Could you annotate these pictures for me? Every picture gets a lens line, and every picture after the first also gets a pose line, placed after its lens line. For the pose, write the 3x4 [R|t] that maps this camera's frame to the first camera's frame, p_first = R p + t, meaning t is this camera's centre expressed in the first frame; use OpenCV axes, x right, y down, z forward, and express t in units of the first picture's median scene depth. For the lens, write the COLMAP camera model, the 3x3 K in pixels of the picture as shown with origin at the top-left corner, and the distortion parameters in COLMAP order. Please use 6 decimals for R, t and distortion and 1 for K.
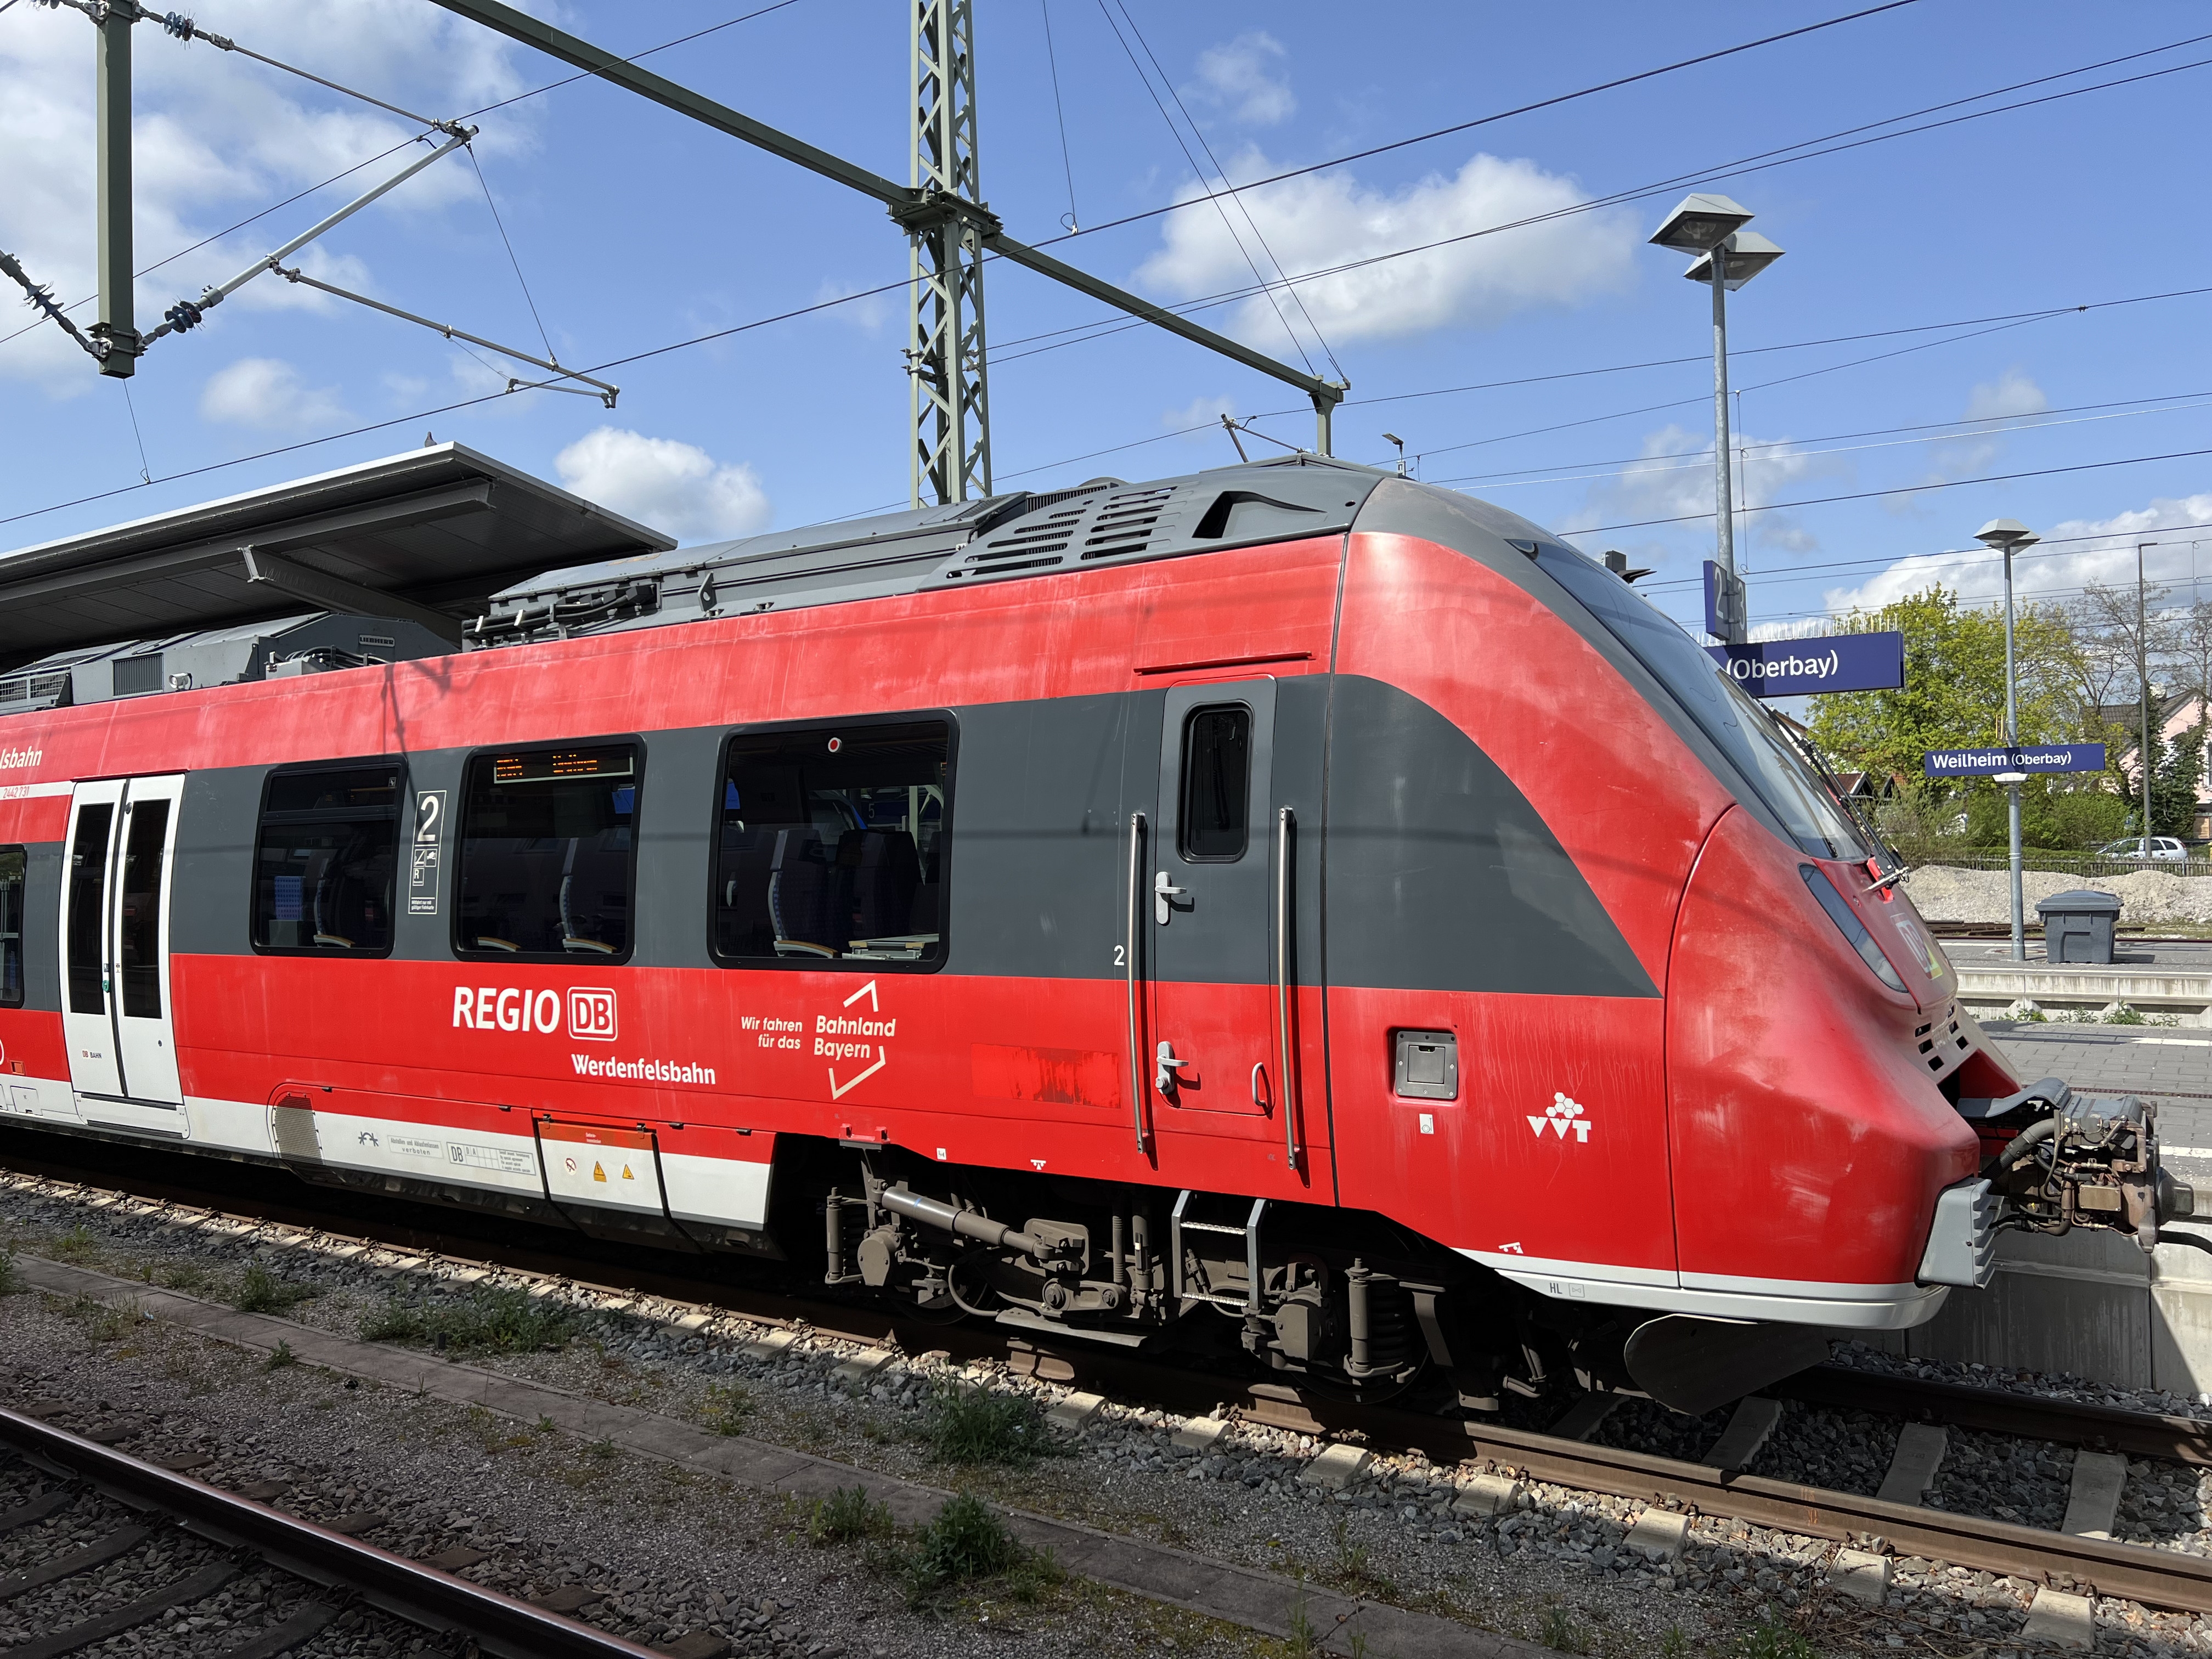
lens RADIAL K [[1690.9, 0, 1114.3], [0, 1690.9, 824.8], [0, 0, 1]] dist [0.039031, -0.051065]
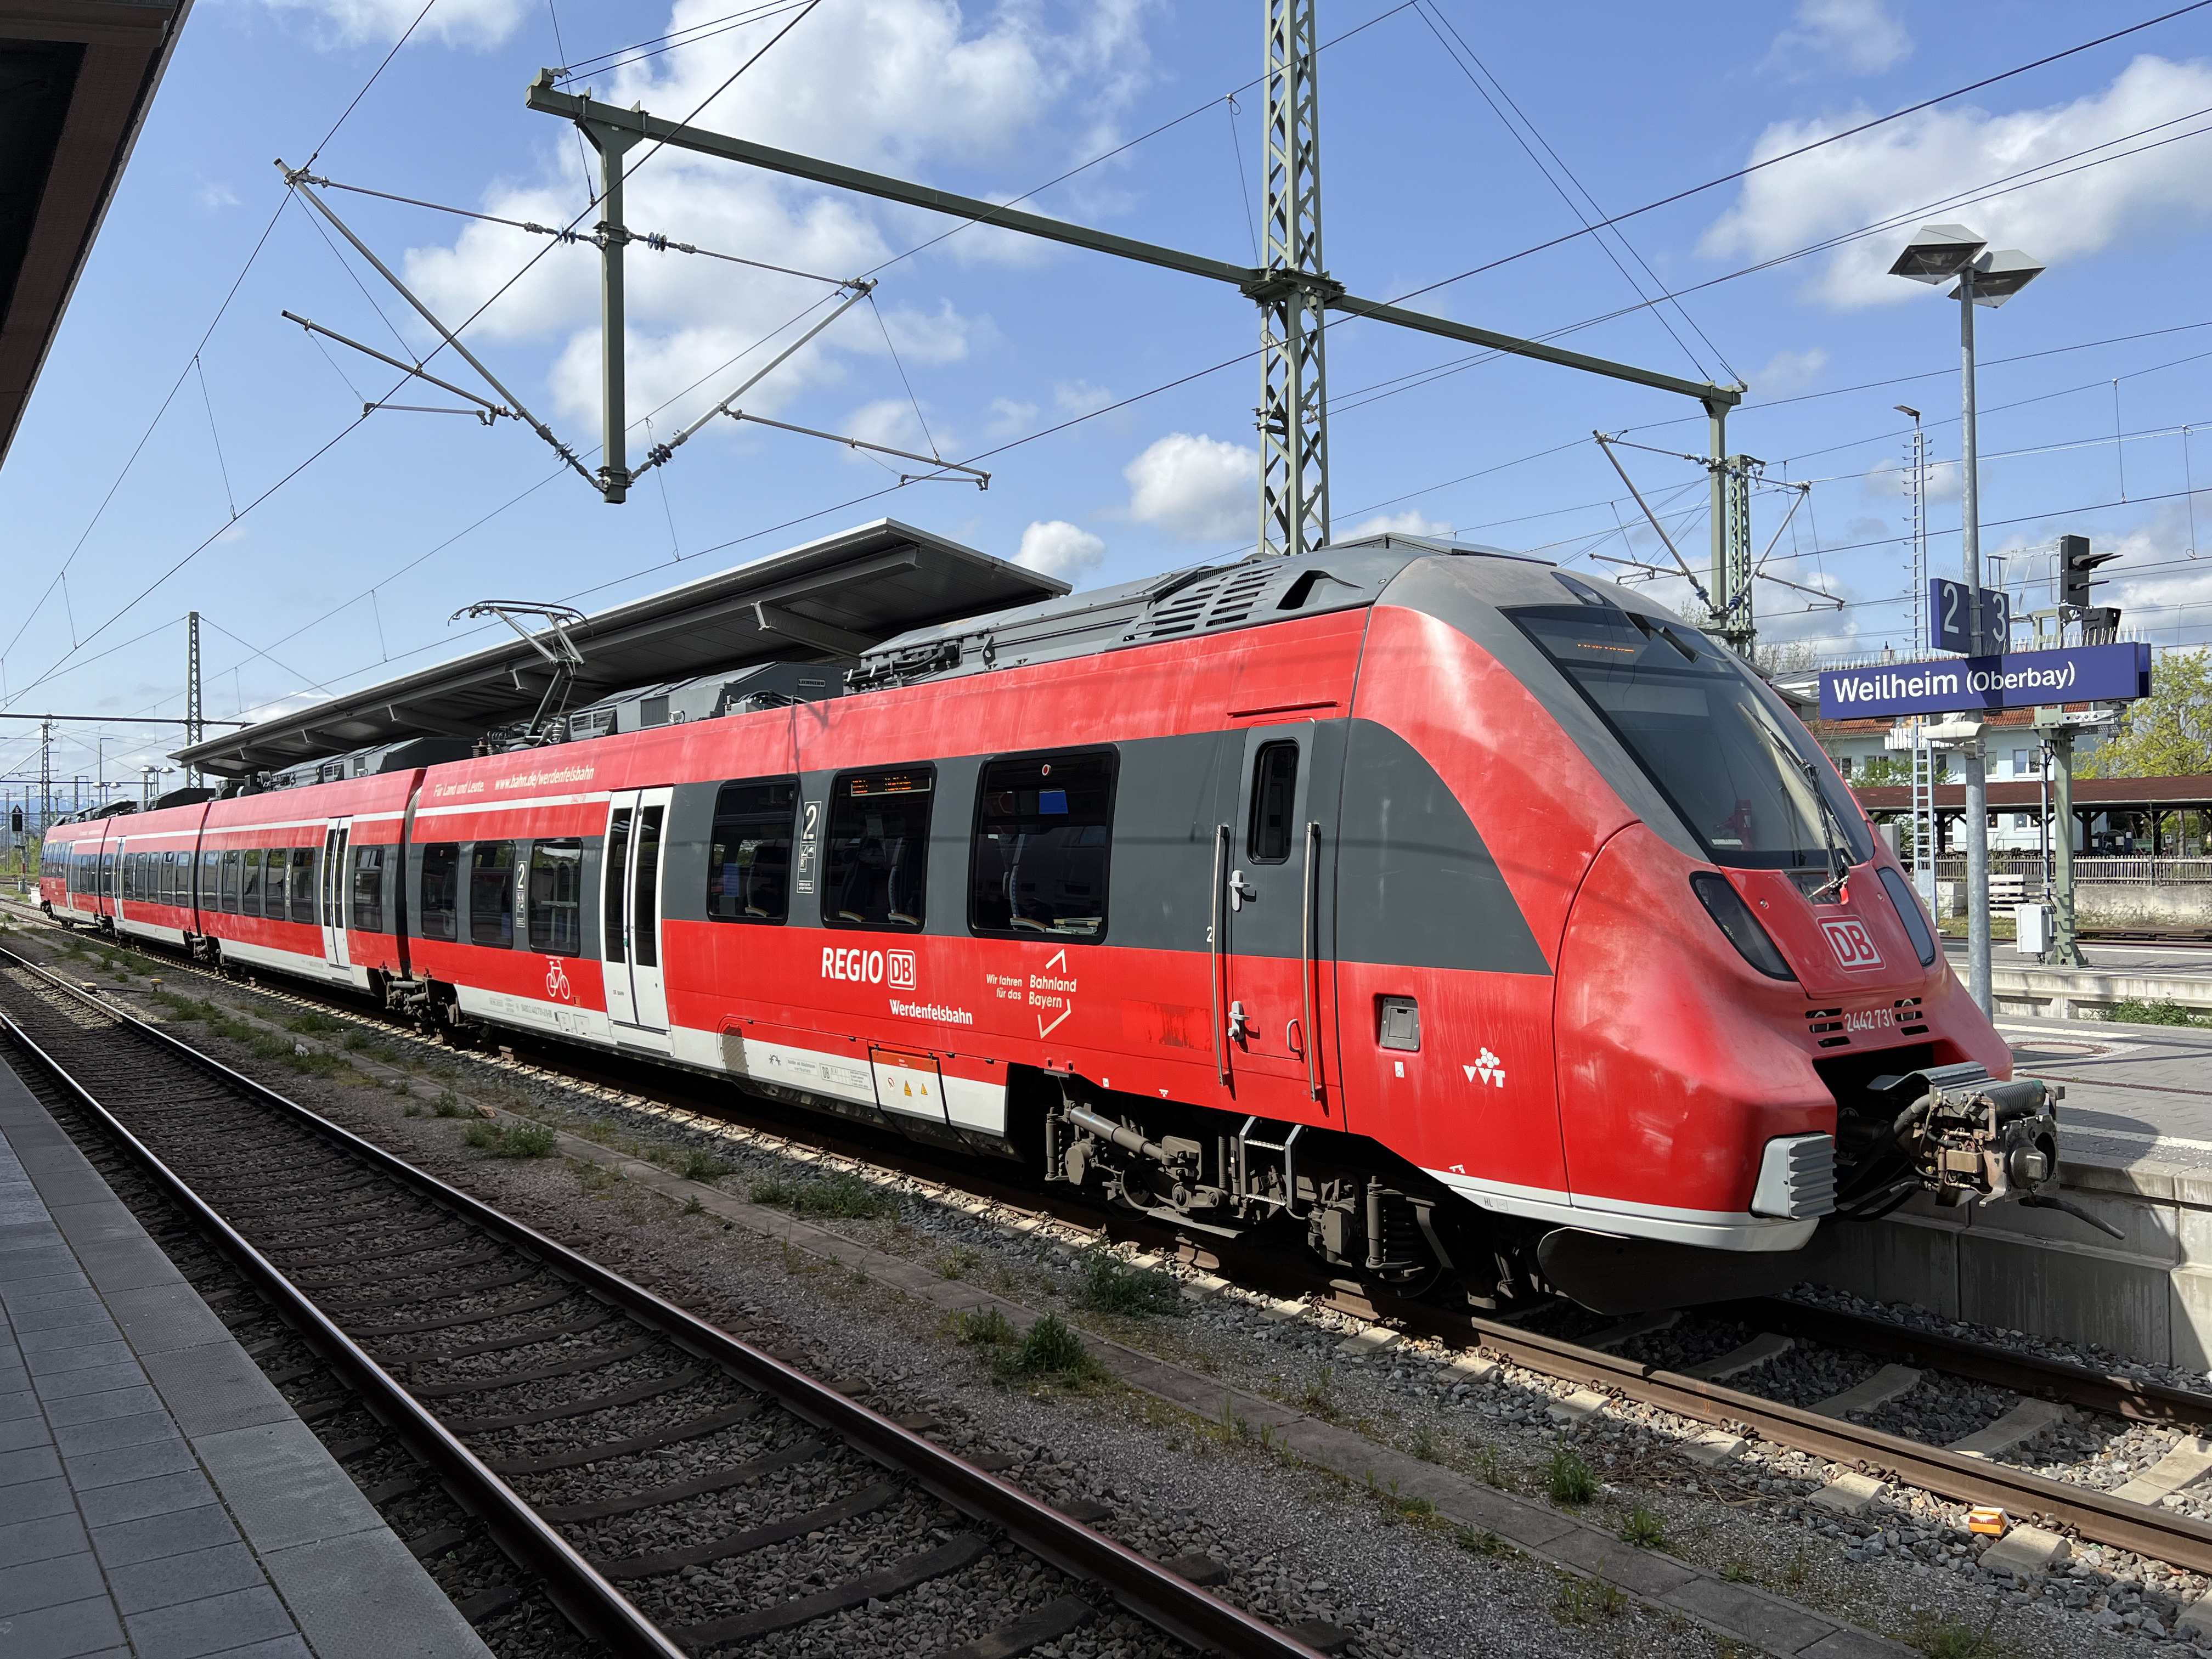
lens RADIAL K [[1690.9, 0, 1096.8], [0, 1690.9, 822.5], [0, 0, 1]] dist [0.039031, -0.051065]
pose [[0.943964, 0.004681, -0.330014, 0.309285], [-0.003385, 0.999984, 0.004503, -0.012687], [0.330030, -0.003133, 0.943965, -0.227977]]
